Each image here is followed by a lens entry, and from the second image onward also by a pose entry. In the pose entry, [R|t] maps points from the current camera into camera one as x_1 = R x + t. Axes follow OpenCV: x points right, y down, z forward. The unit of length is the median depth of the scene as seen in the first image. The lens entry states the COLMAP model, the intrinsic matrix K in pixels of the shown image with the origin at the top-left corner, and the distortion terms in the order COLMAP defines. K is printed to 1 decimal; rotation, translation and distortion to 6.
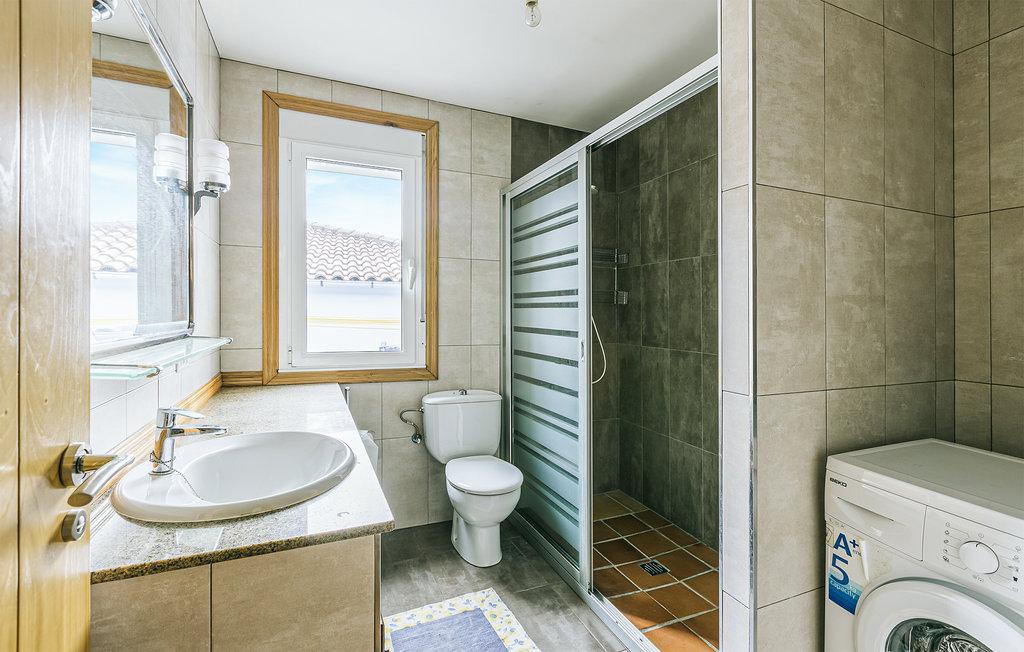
lens RADIAL K [[466.2, 0, 515.6], [0, 466.2, 318.7], [0, 0, 1]] dist [-0.003033, -0.000297]
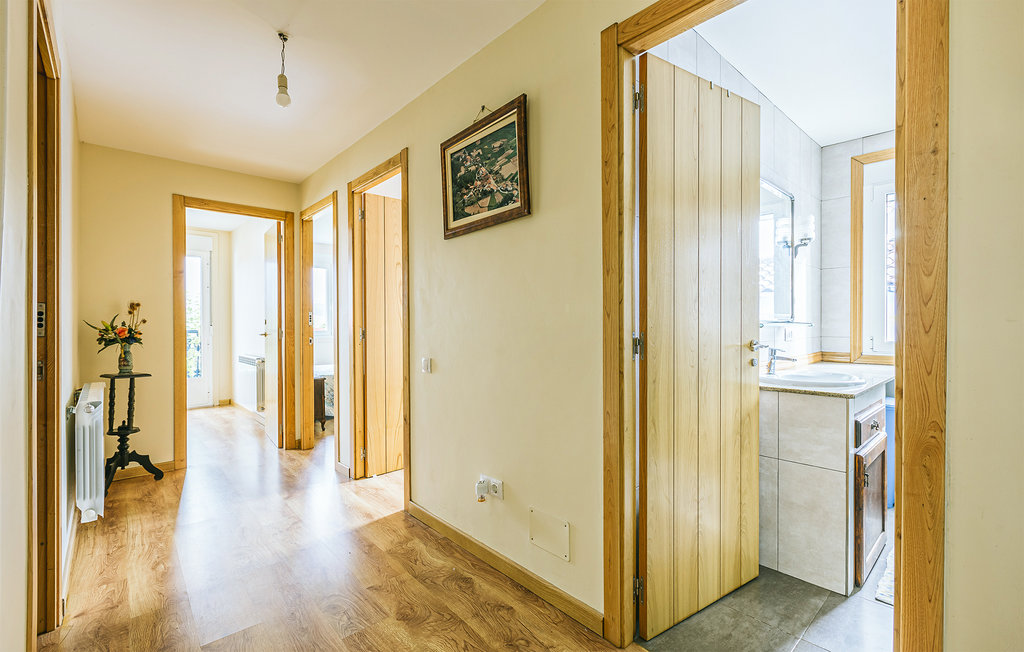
lens RADIAL K [[466.2, 0, 516.3], [0, 466.2, 328.5], [0, 0, 1]] dist [-0.003033, -0.000297]
pose [[0.338163, -0.002131, -0.941085, 0.563148], [-0.005445, 0.999976, -0.004221, 0.060798], [0.941072, 0.006552, 0.338143, -0.557318]]
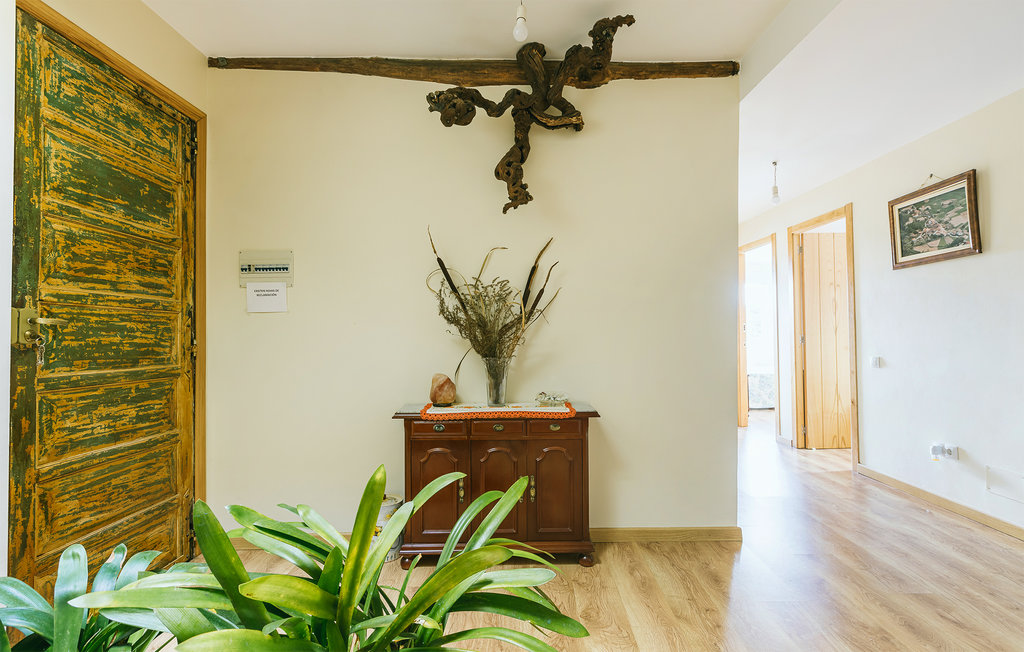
lens RADIAL K [[466.2, 0, 517.6], [0, 466.2, 324.7], [0, 0, 1]] dist [-0.003033, -0.000297]
pose [[-0.386024, -0.023879, -0.922180, 3.217793], [-0.007115, 0.999712, -0.022908, 0.082635], [0.922461, -0.002281, -0.386082, -1.701178]]
